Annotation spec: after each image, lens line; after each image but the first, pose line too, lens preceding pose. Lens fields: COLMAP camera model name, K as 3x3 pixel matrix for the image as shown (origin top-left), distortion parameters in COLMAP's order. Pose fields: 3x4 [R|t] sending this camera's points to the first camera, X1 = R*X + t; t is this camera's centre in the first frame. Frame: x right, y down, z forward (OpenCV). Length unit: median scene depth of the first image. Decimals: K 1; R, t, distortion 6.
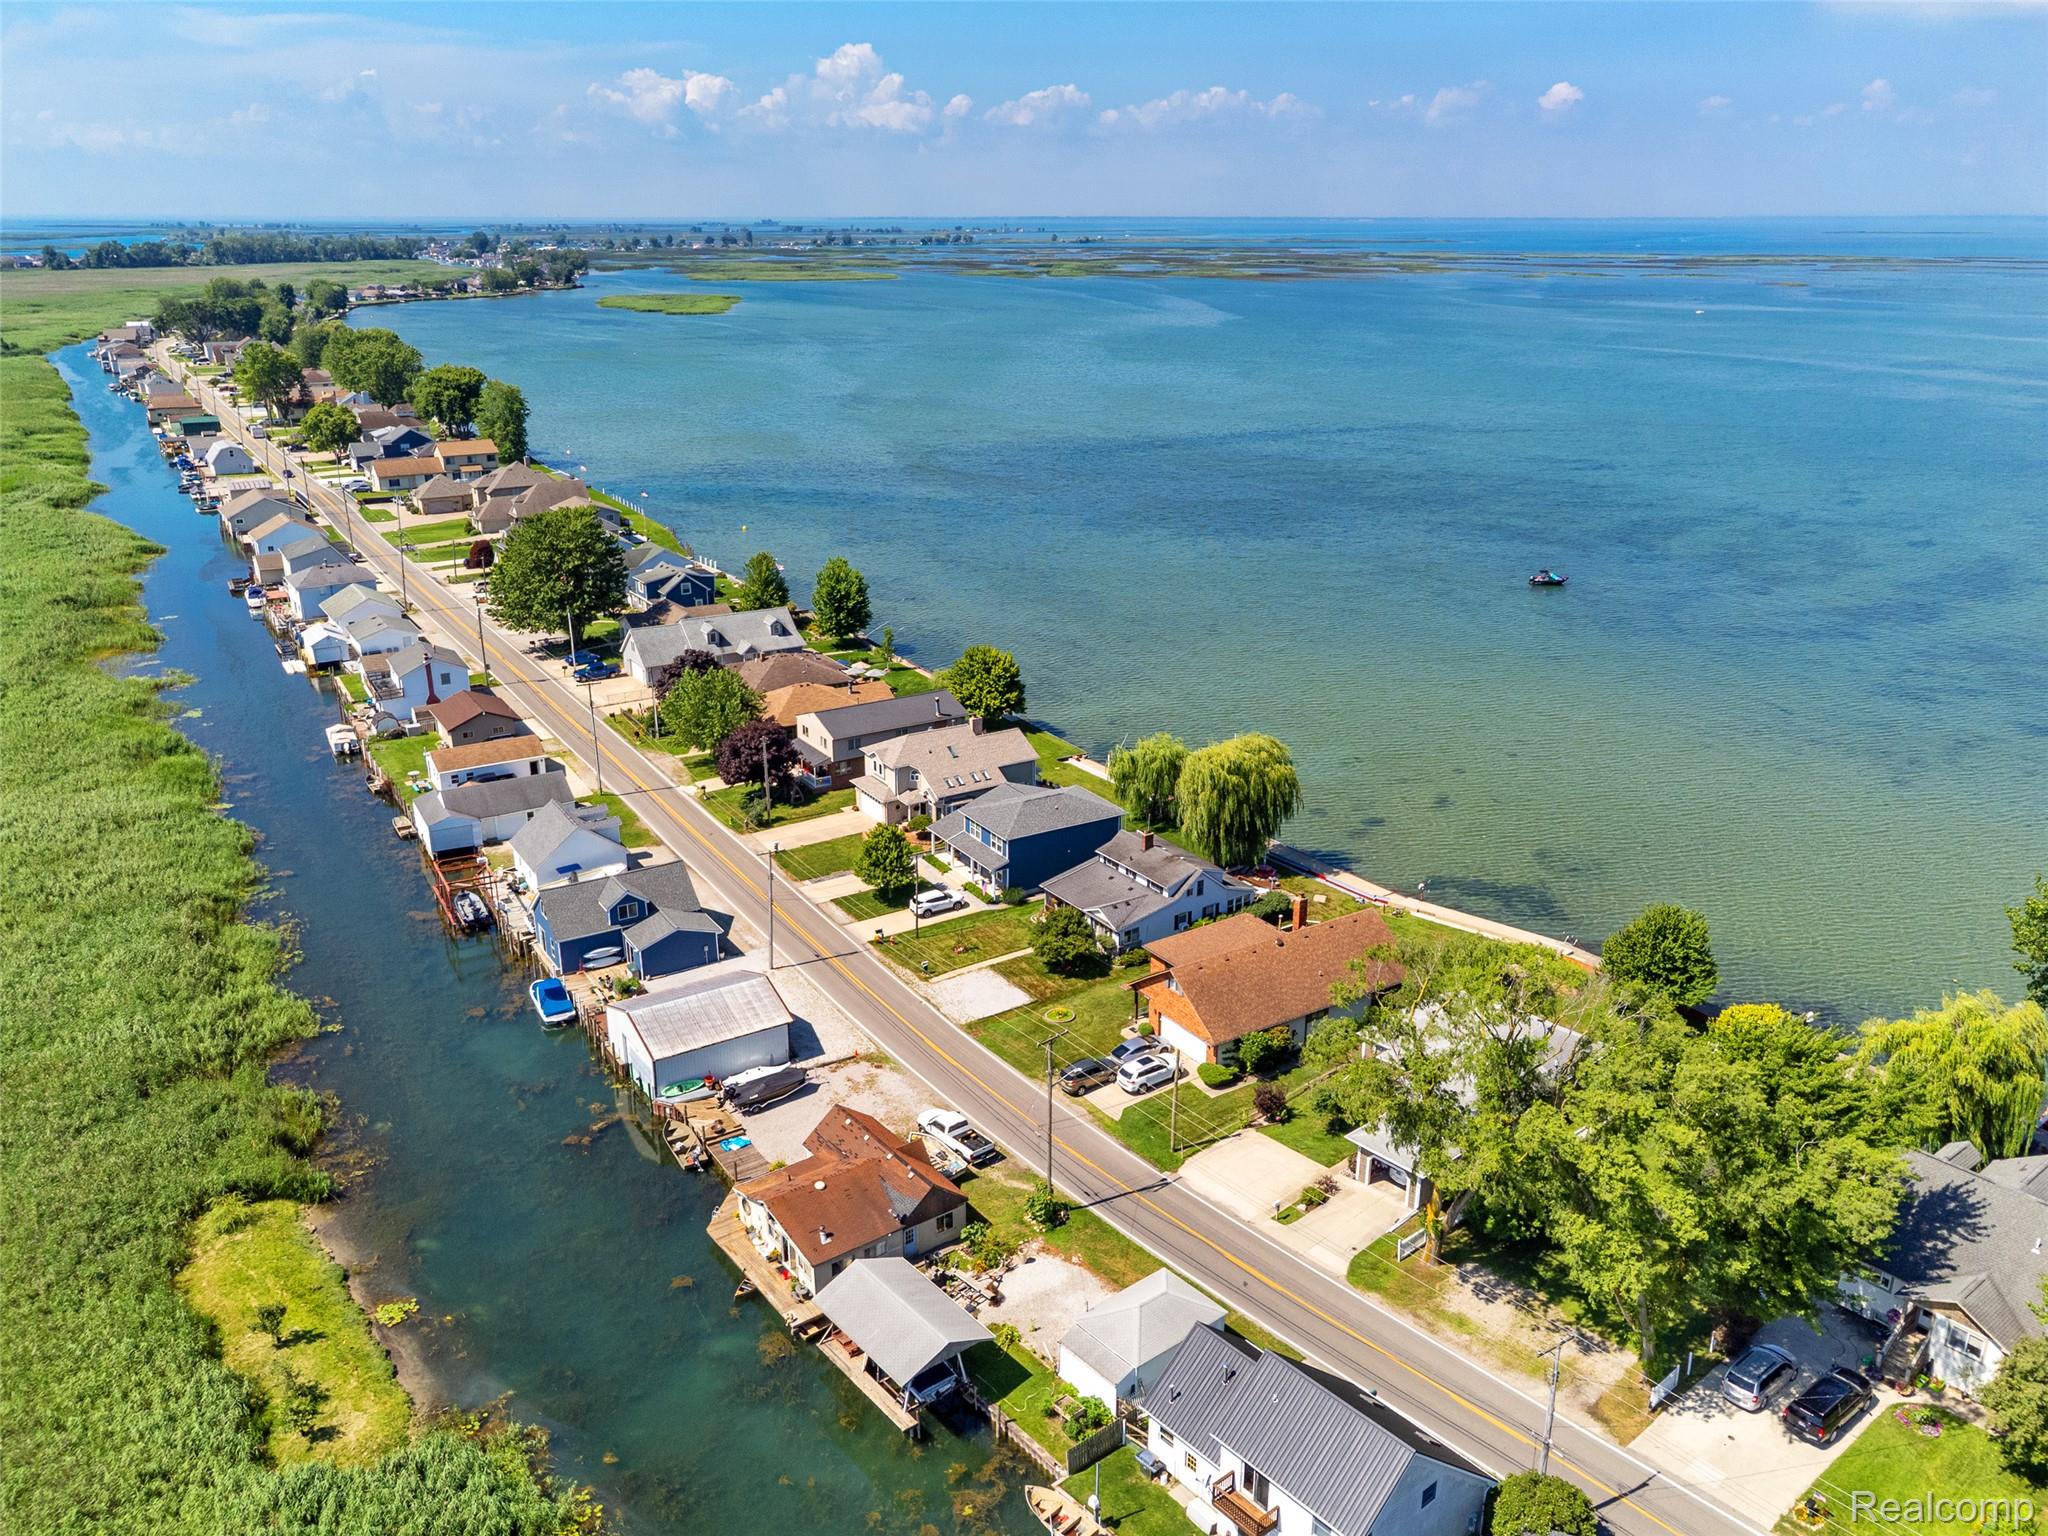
lens RADIAL K [[1533.1, 0, 1024.0], [0, 1533.1, 768.0], [0, 0, 1]] dist [-0.000589, 0.000988]
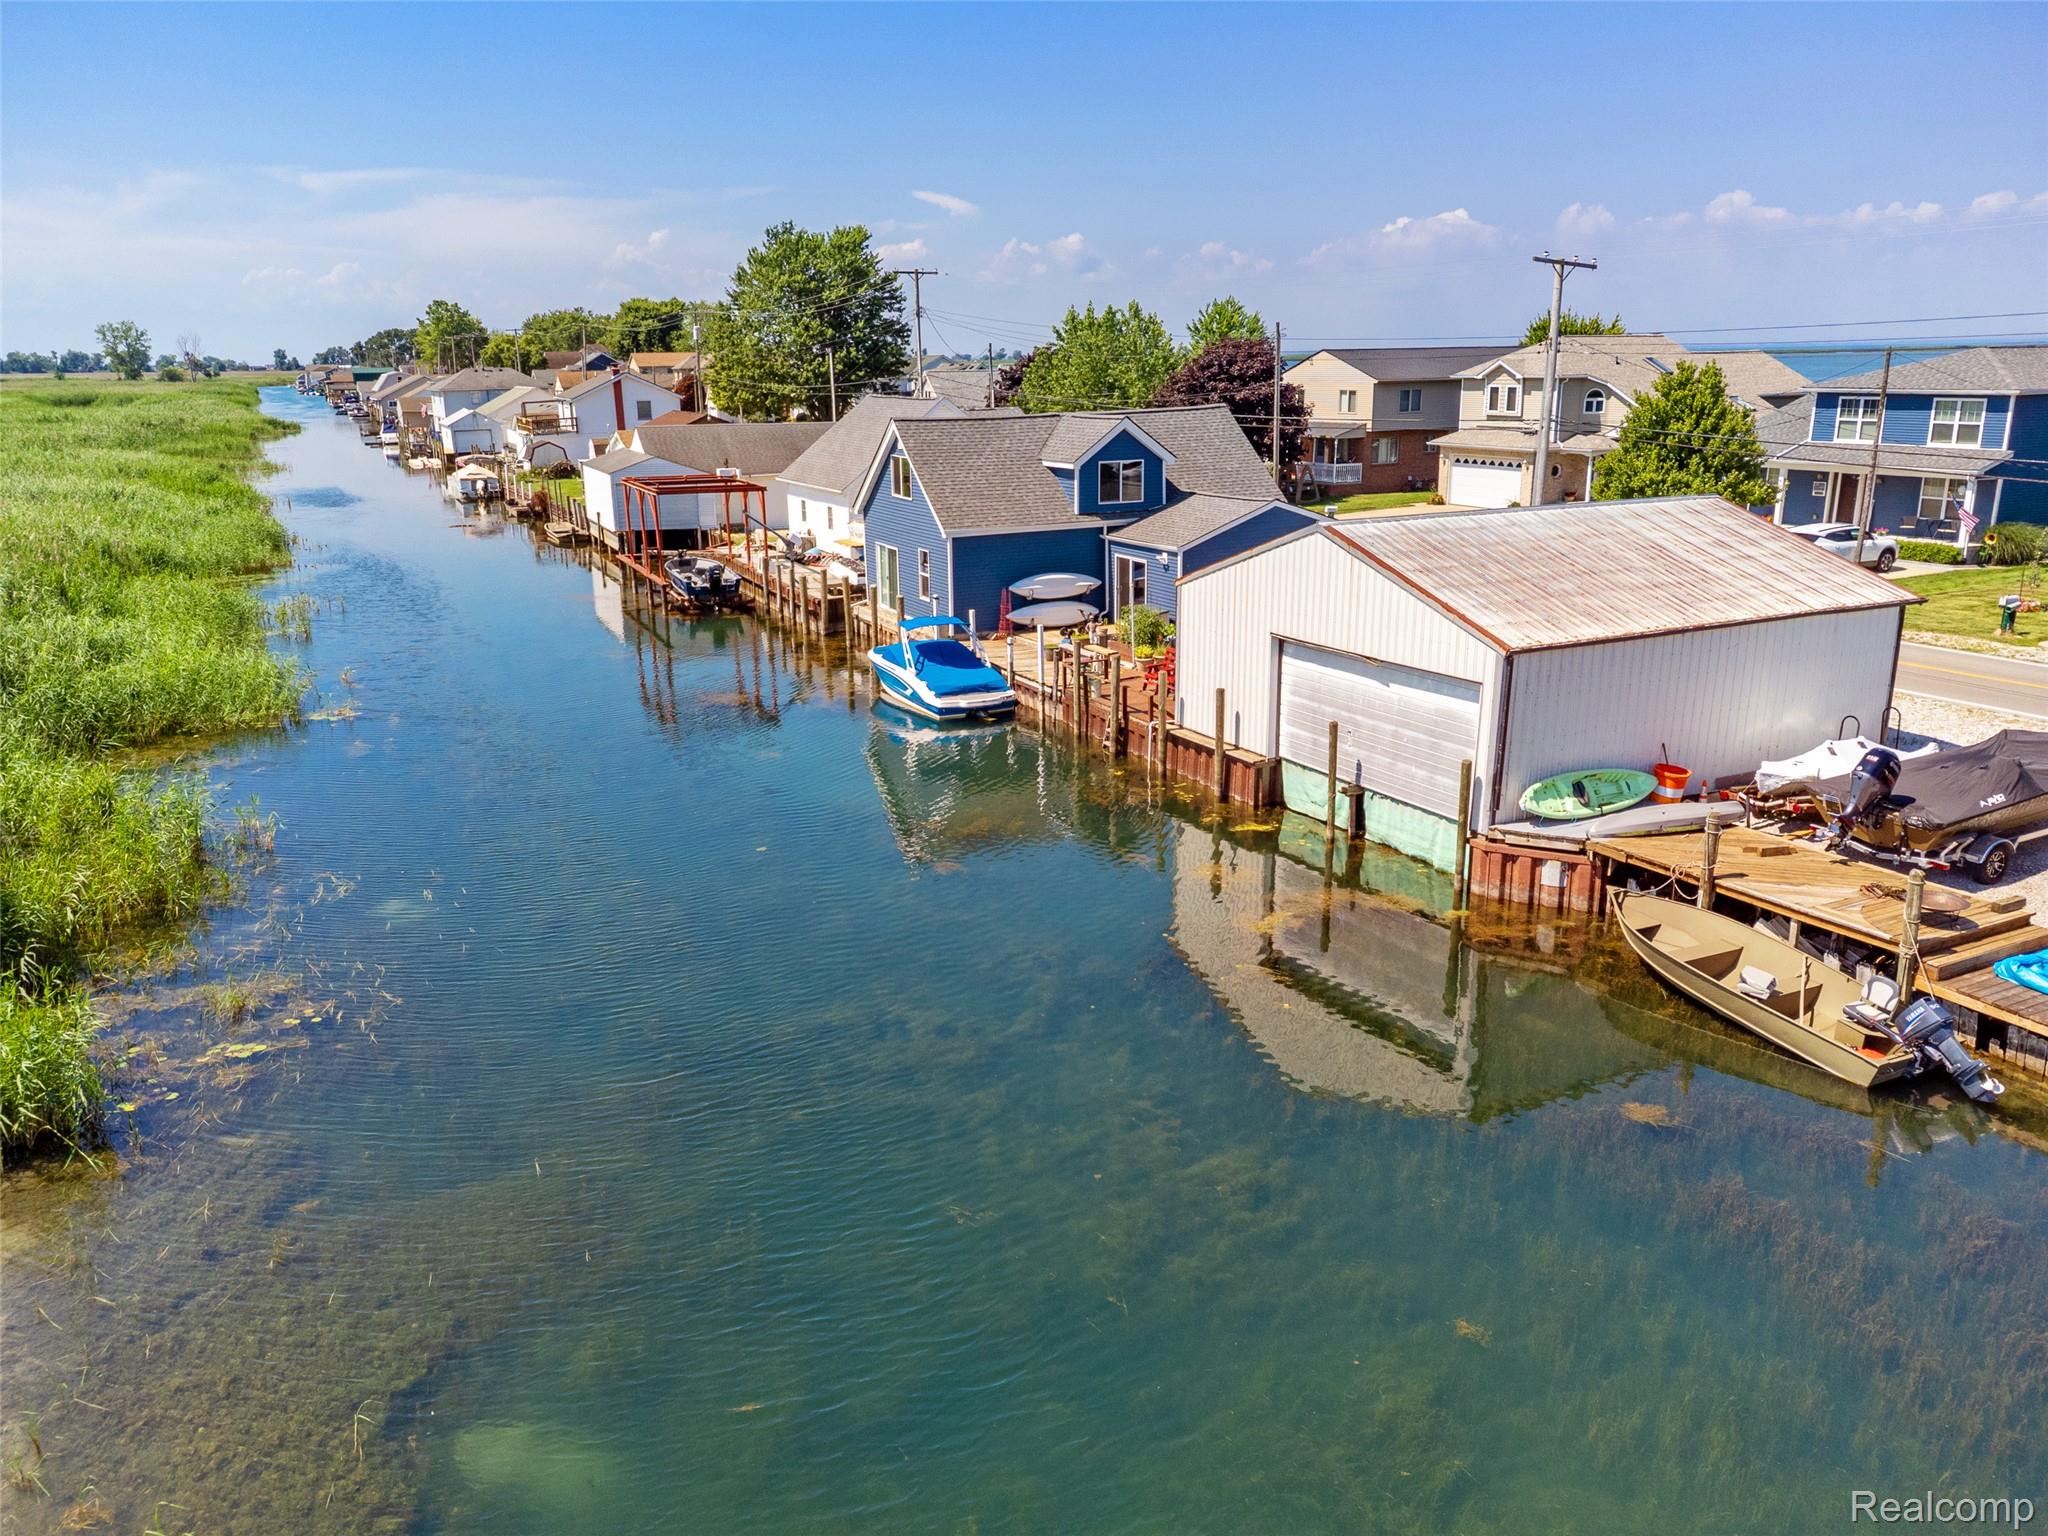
lens RADIAL K [[1533.1, 0, 1024.0], [0, 1533.1, 768.0], [0, 0, 1]] dist [-0.000589, 0.000988]
pose [[0.994181, 0.009013, -0.107345, -0.240166], [-0.015517, 0.998083, -0.059911, 0.185107], [0.106599, 0.061228, 0.992415, 0.628318]]
